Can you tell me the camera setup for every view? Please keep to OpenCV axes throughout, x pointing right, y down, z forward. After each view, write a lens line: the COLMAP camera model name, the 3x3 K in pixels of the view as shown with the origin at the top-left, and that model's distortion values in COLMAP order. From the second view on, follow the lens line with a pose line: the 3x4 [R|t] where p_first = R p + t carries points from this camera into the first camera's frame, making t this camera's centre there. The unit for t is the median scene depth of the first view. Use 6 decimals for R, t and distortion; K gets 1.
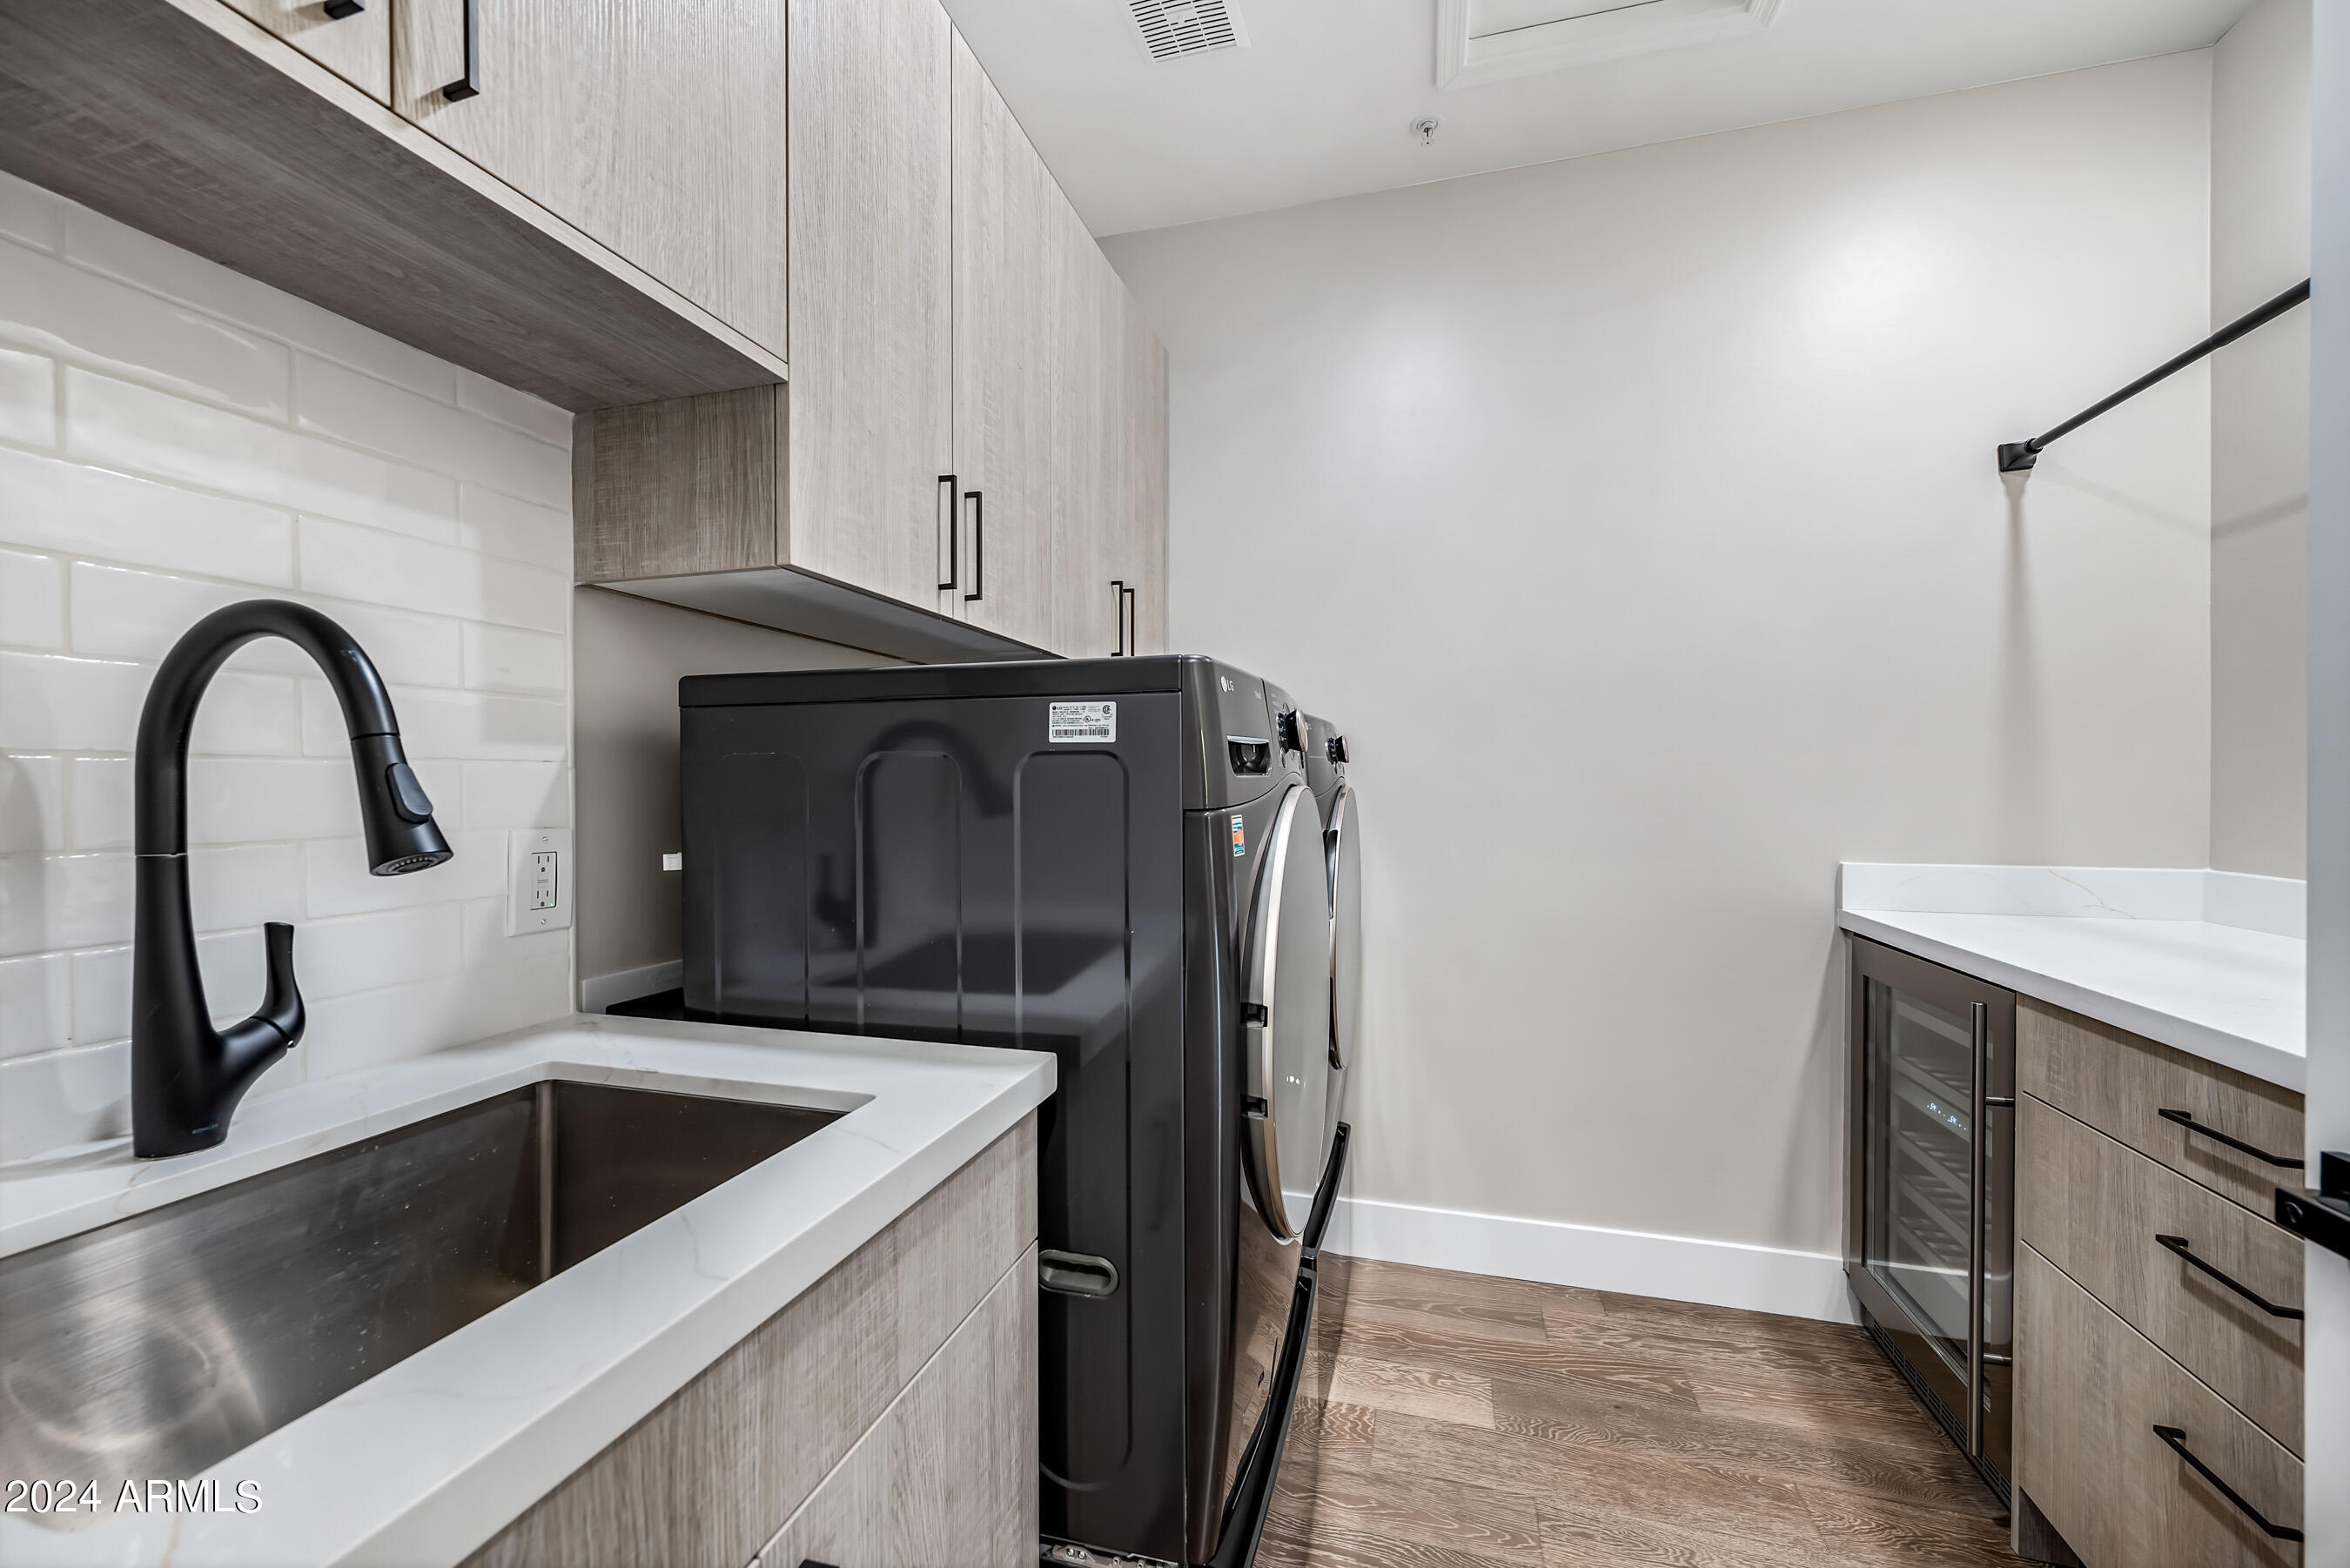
lens RADIAL K [[947.8, 0, 1172.8], [0, 947.8, 793.2], [0, 0, 1]] dist [-0.002912, 0.000640]
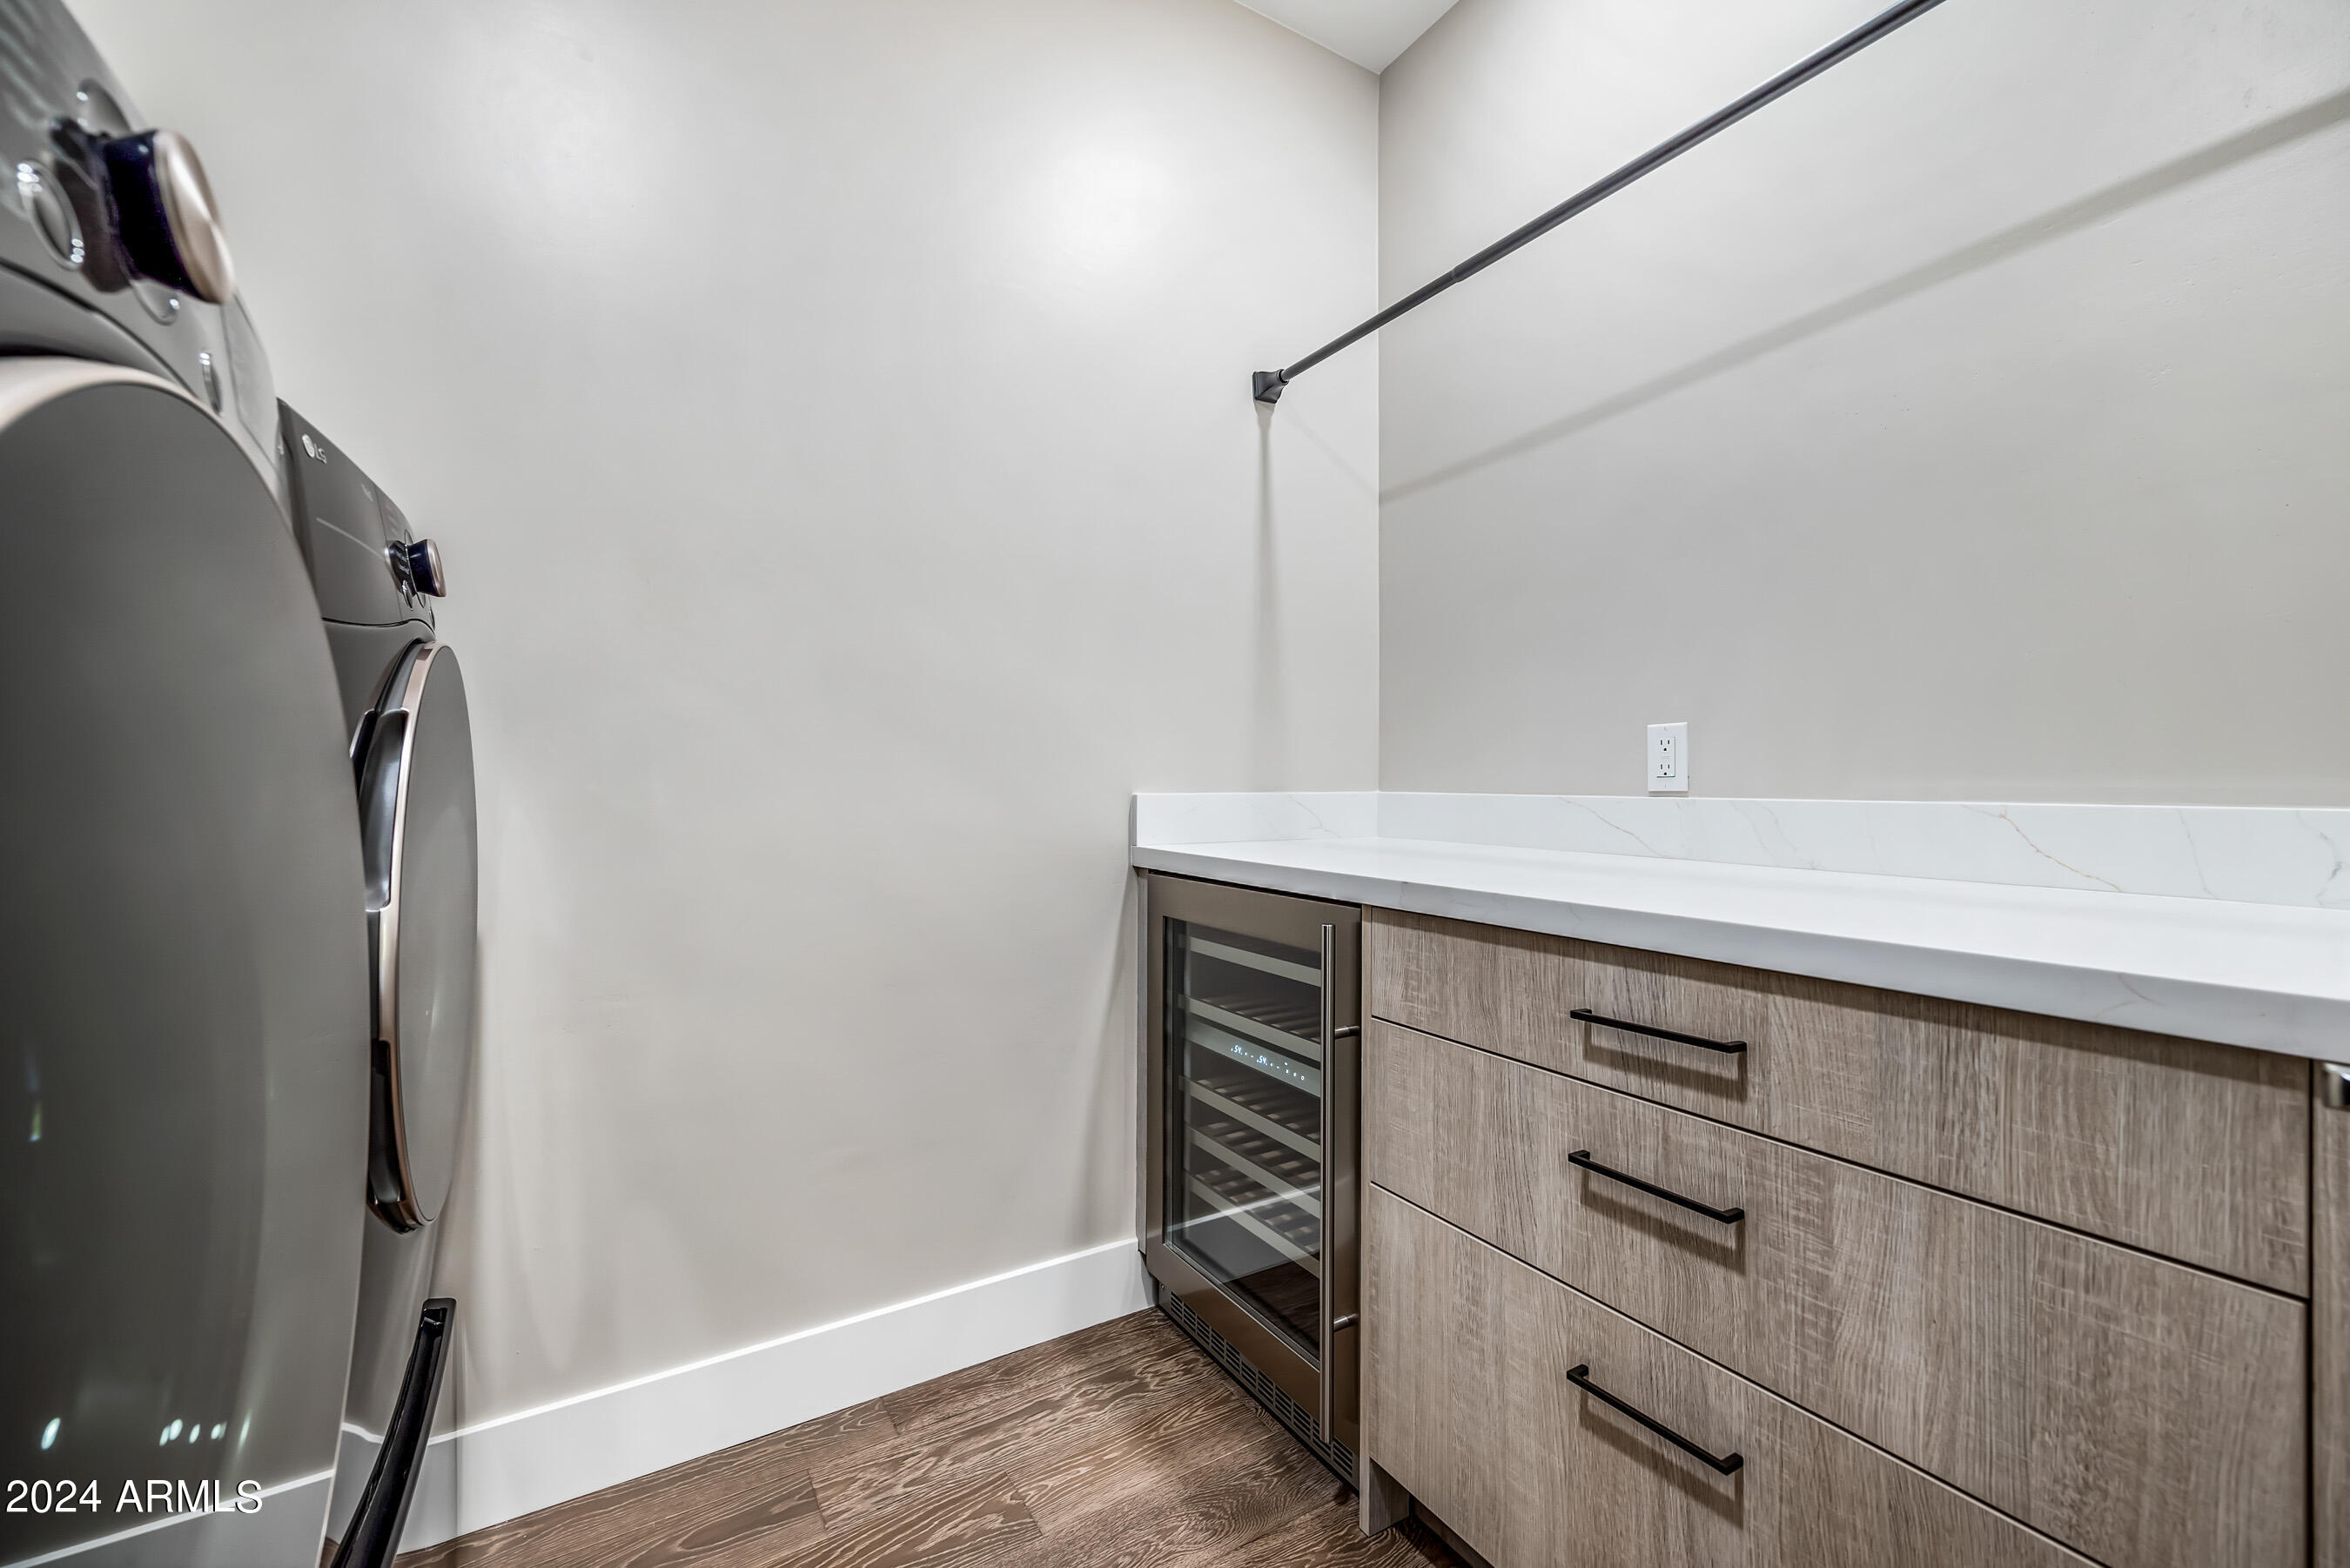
lens RADIAL K [[947.8, 0, 1179.2], [0, 947.8, 776.6], [0, 0, 1]] dist [-0.002912, 0.000640]
pose [[0.679128, 0.001603, 0.734019, 0.106572], [0.007384, 0.999932, -0.009015, 0.088109], [-0.733983, 0.011542, 0.679070, 0.485884]]
